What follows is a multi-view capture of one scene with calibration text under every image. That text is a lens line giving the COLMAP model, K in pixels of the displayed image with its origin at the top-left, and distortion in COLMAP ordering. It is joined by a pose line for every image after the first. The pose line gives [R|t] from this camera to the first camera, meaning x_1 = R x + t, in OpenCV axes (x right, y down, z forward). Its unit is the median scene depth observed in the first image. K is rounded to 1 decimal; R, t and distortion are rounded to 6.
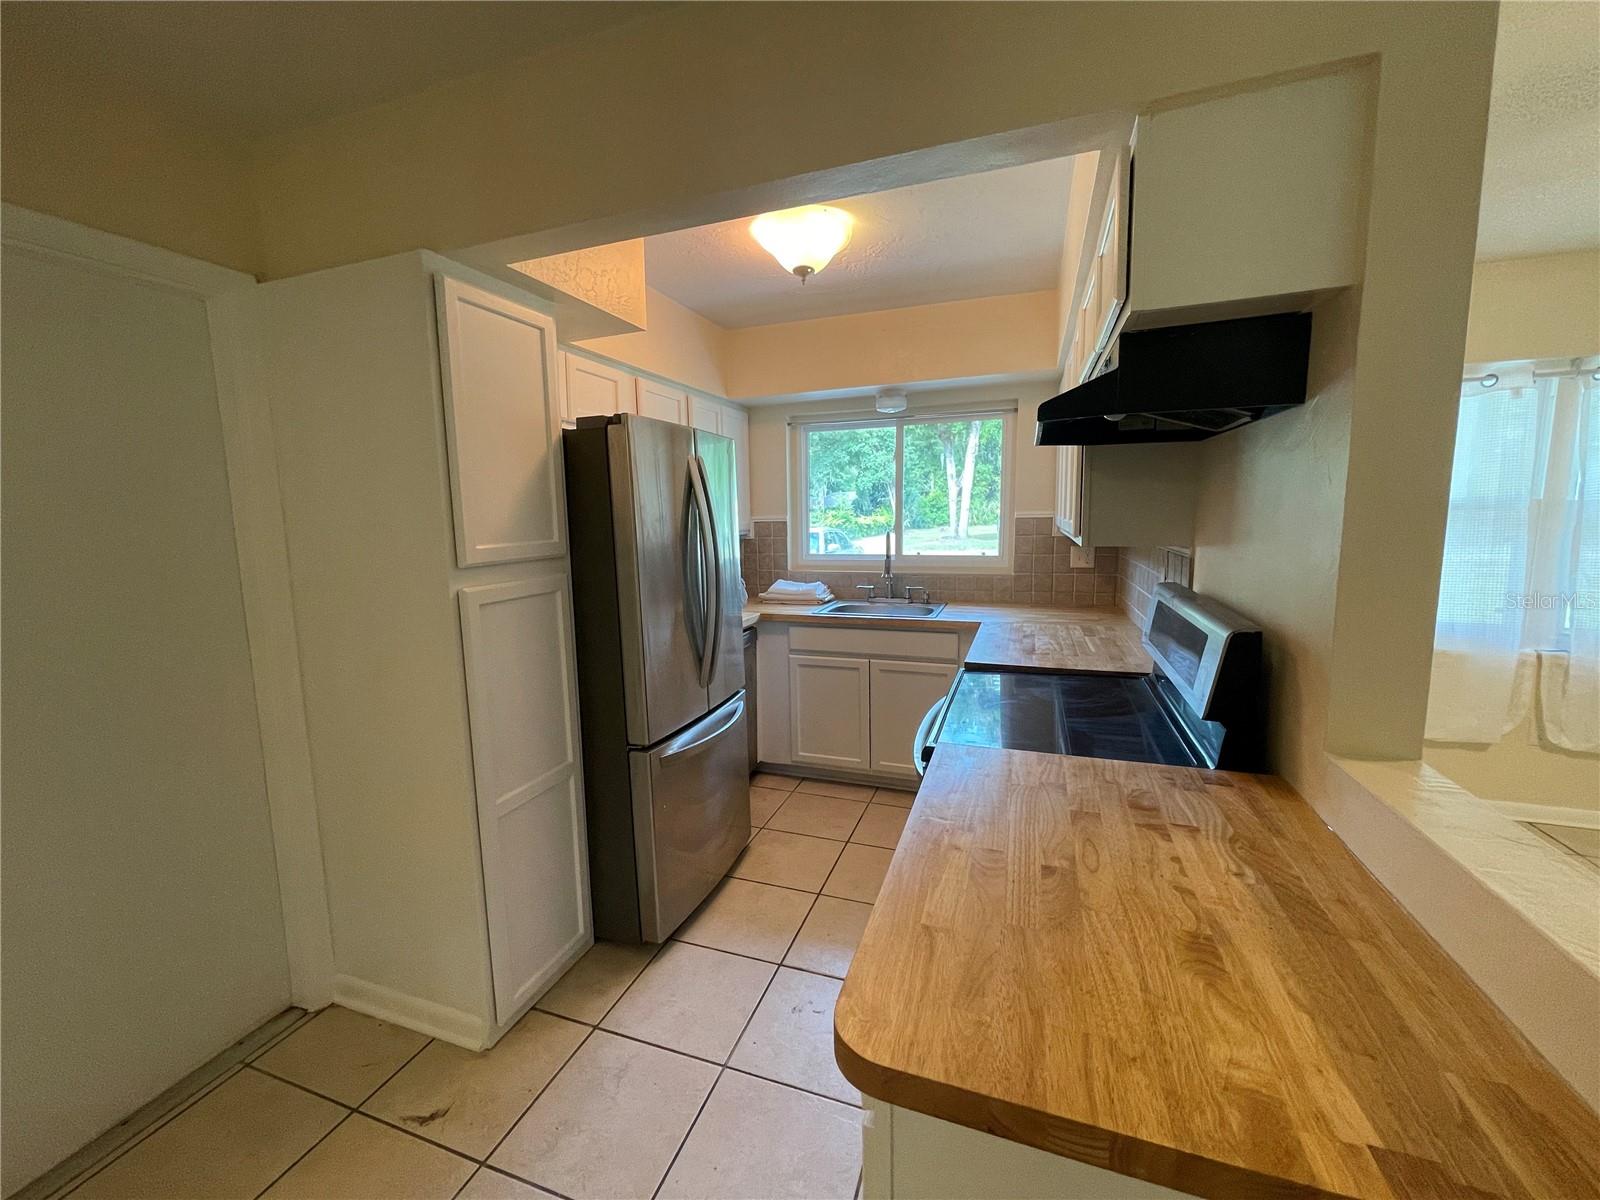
lens RADIAL K [[642.9, 0, 792.3], [0, 642.9, 594.8], [0, 0, 1]] dist [-0.000683, 0.000025]
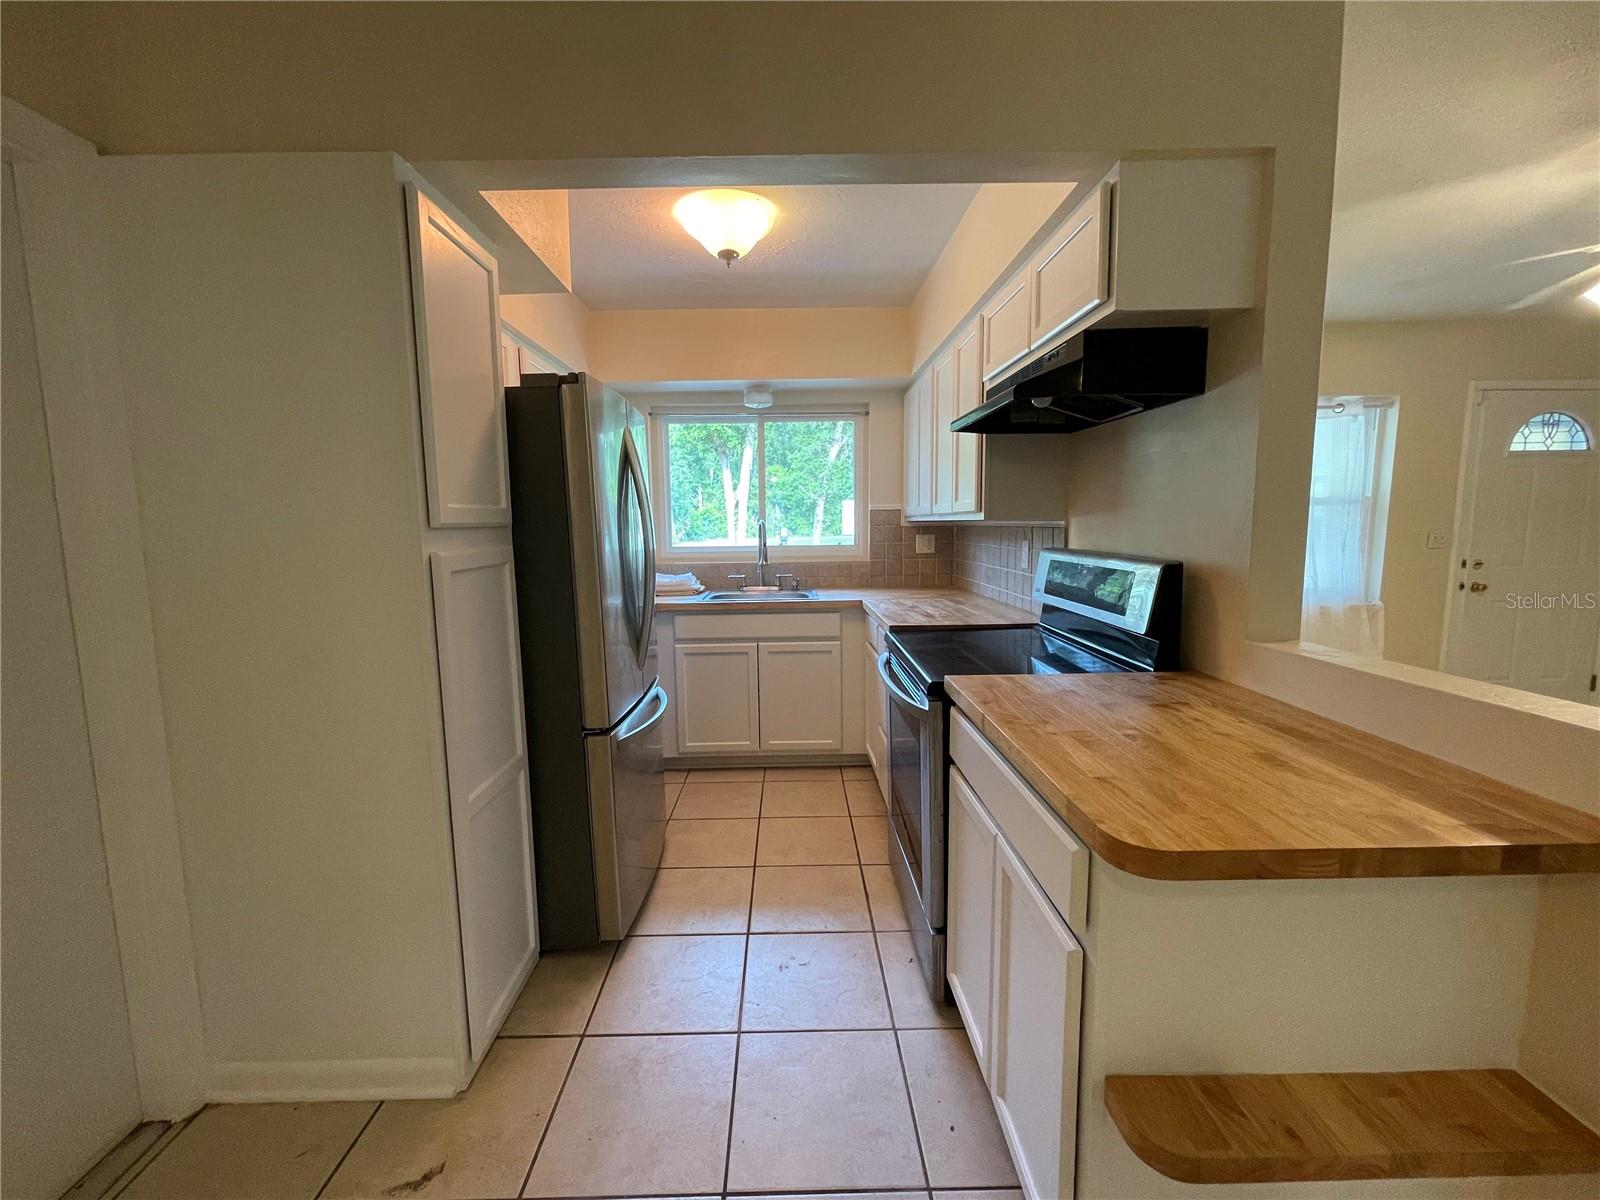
lens RADIAL K [[641.7, 0, 793.2], [0, 641.7, 593.5], [0, 0, 1]] dist [-0.002313, -0.000287]
pose [[0.936471, -0.033205, 0.349170, -0.290681], [0.041394, 0.999015, -0.016016, 0.064059], [-0.348294, 0.029452, 0.936923, 0.020906]]
